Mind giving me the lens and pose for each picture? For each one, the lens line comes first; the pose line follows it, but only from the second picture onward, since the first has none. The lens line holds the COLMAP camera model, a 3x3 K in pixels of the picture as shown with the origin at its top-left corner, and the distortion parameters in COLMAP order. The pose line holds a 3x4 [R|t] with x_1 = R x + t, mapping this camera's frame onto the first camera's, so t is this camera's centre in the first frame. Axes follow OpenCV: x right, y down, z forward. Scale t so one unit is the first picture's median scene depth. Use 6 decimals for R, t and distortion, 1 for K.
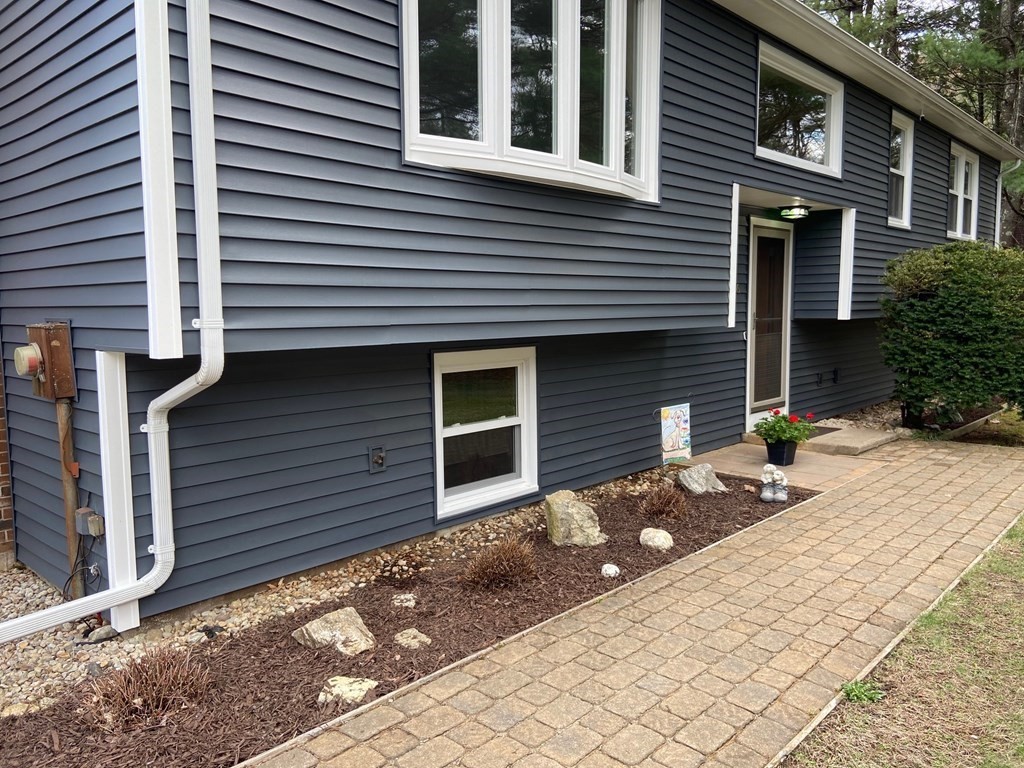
lens RADIAL K [[777.2, 0, 511.3], [0, 777.2, 383.1], [0, 0, 1]] dist [0.073030, -0.033059]
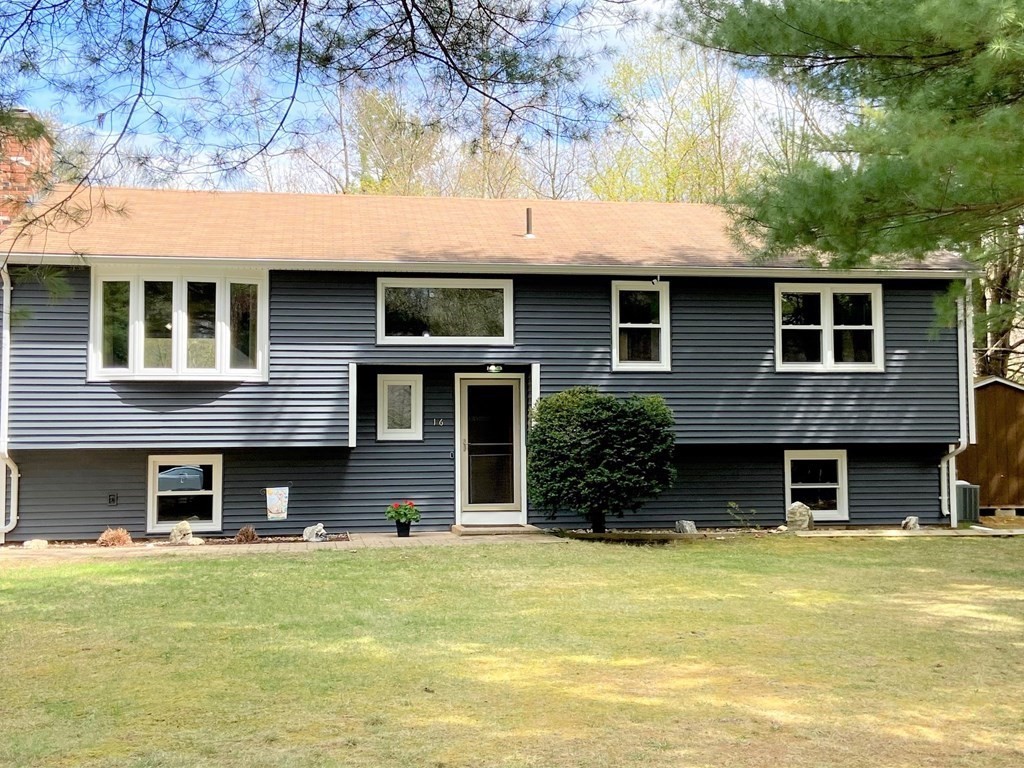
lens RADIAL K [[1270.7, 0, 516.0], [0, 1270.7, 363.8], [0, 0, 1]] dist [0.089720, 0.000000]
pose [[0.787757, -0.032879, -0.615107, 2.751326], [-0.062356, 0.989188, -0.132732, 0.113805], [0.612821, 0.142916, 0.777190, -1.135614]]
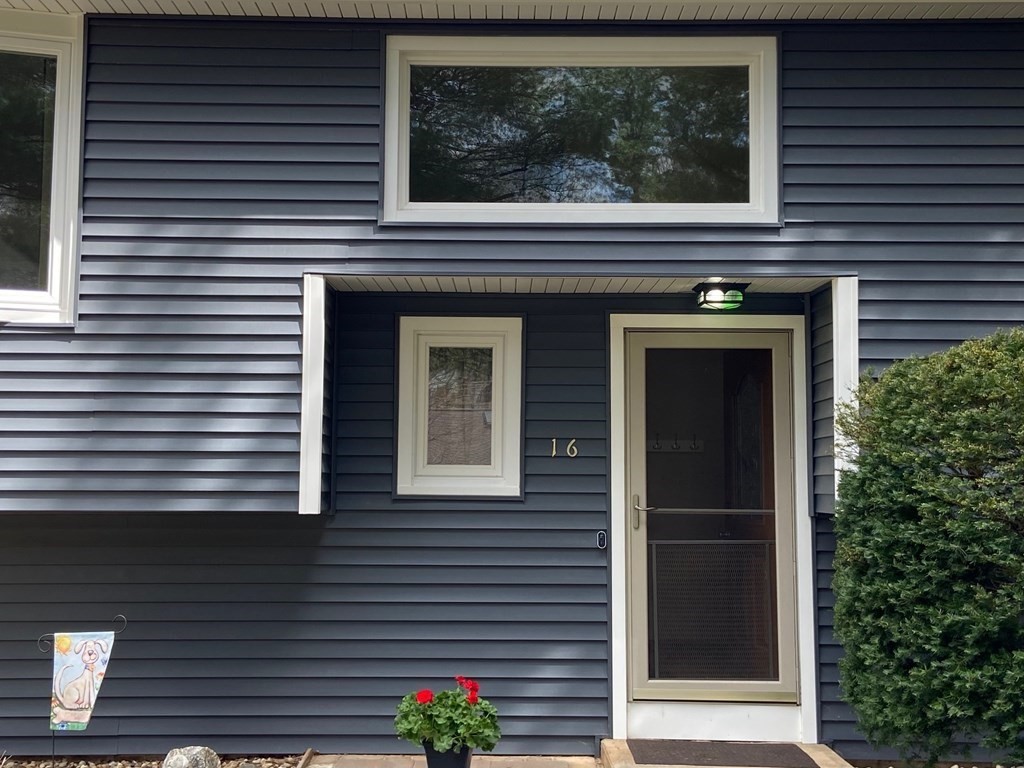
lens RADIAL K [[1270.7, 0, 502.6], [0, 1270.7, 364.2], [0, 0, 1]] dist [0.089720, 0.000000]
pose [[0.675522, -0.057303, -0.735110, 1.327963], [-0.087141, 0.983784, -0.156765, -0.055630], [0.732173, 0.169956, 0.659574, 0.573565]]
